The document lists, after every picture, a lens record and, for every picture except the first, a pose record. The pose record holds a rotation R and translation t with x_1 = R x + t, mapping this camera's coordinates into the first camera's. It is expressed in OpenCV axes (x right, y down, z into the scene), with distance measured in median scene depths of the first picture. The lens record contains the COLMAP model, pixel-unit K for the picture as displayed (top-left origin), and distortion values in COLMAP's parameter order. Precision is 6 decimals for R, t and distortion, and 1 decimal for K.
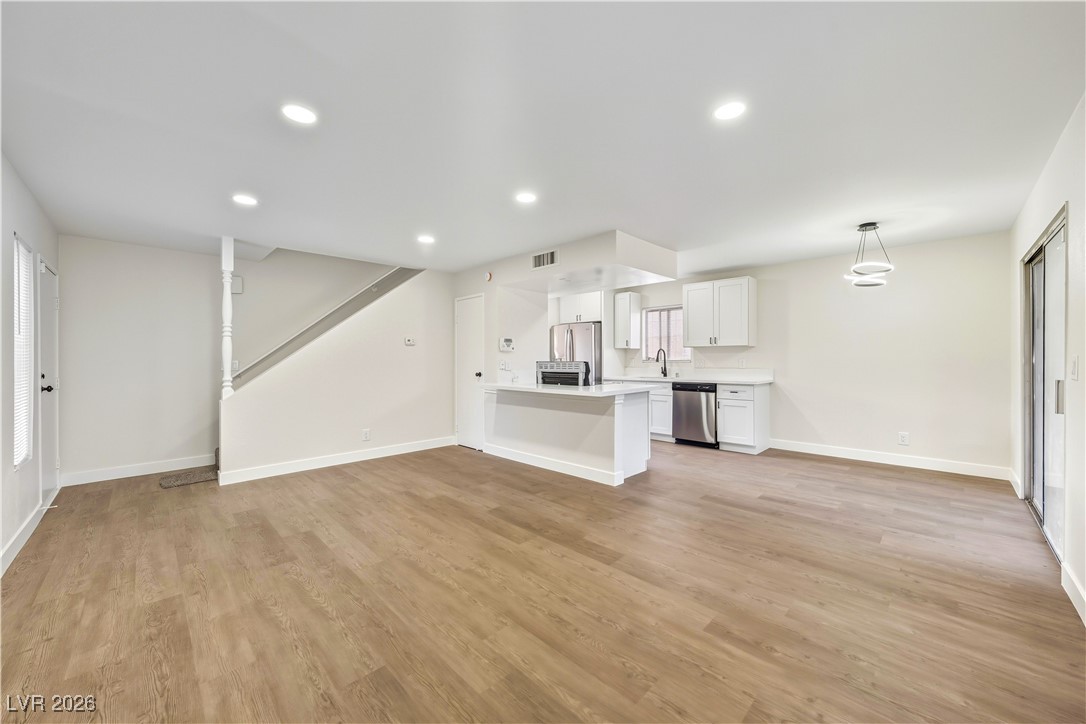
lens RADIAL K [[409.4, 0, 549.6], [0, 409.4, 360.7], [0, 0, 1]] dist [-0.024819, 0.007898]
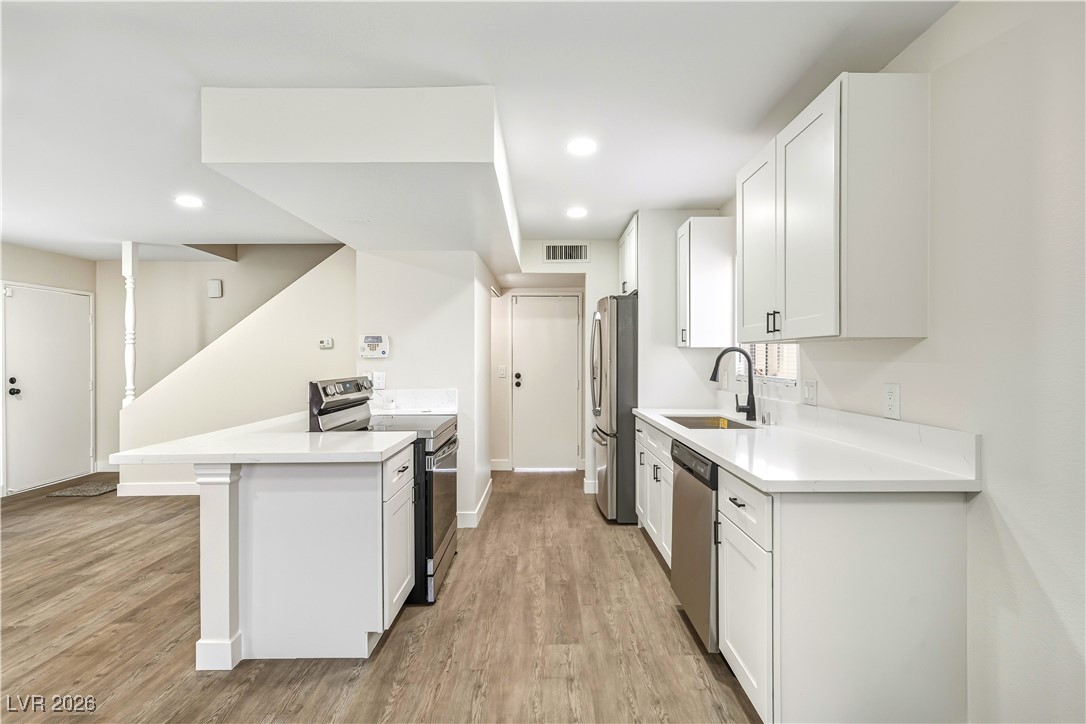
lens RADIAL K [[510.3, 0, 547.6], [0, 510.3, 357.2], [0, 0, 1]] dist [0.001652, 0.001210]
pose [[0.707564, 0.002200, -0.706646, 0.839848], [-0.003459, 0.999994, -0.000349, -0.033019], [0.706641, 0.002691, 0.707567, 0.897643]]
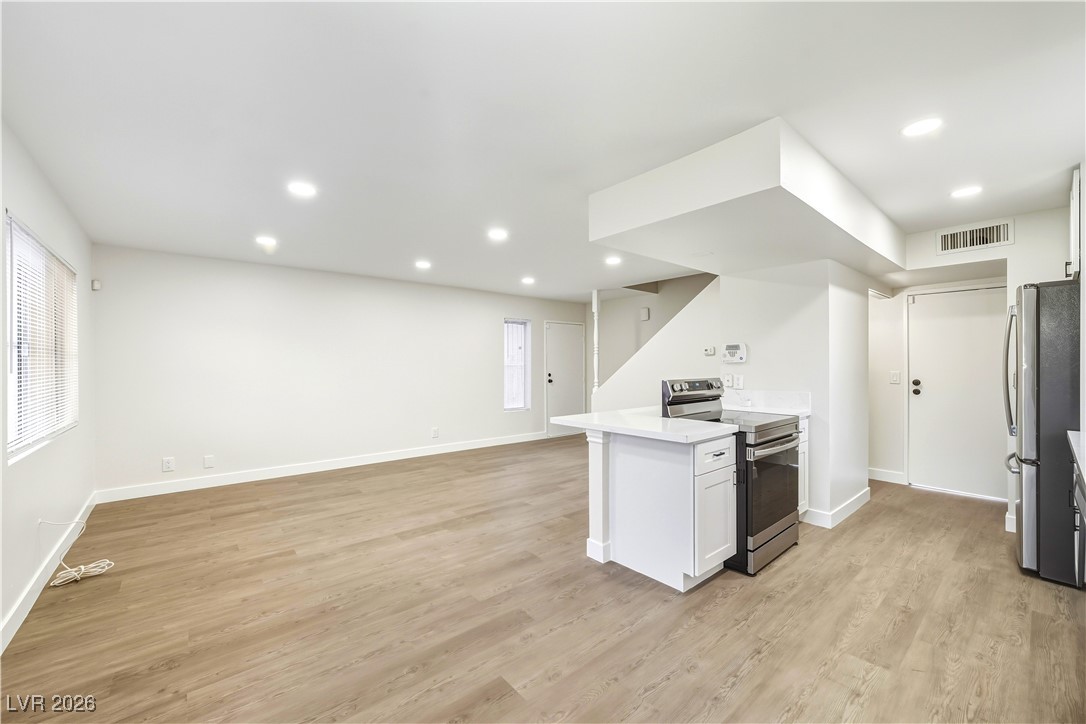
lens RADIAL K [[432.2, 0, 548.9], [0, 432.2, 360.4], [0, 0, 1]] dist [-0.022835, 0.007425]
pose [[-0.081239, -0.000820, -0.996694, 0.939839], [-0.002227, 0.999997, -0.000641, -0.034857], [0.996692, 0.002167, -0.081241, 1.018742]]
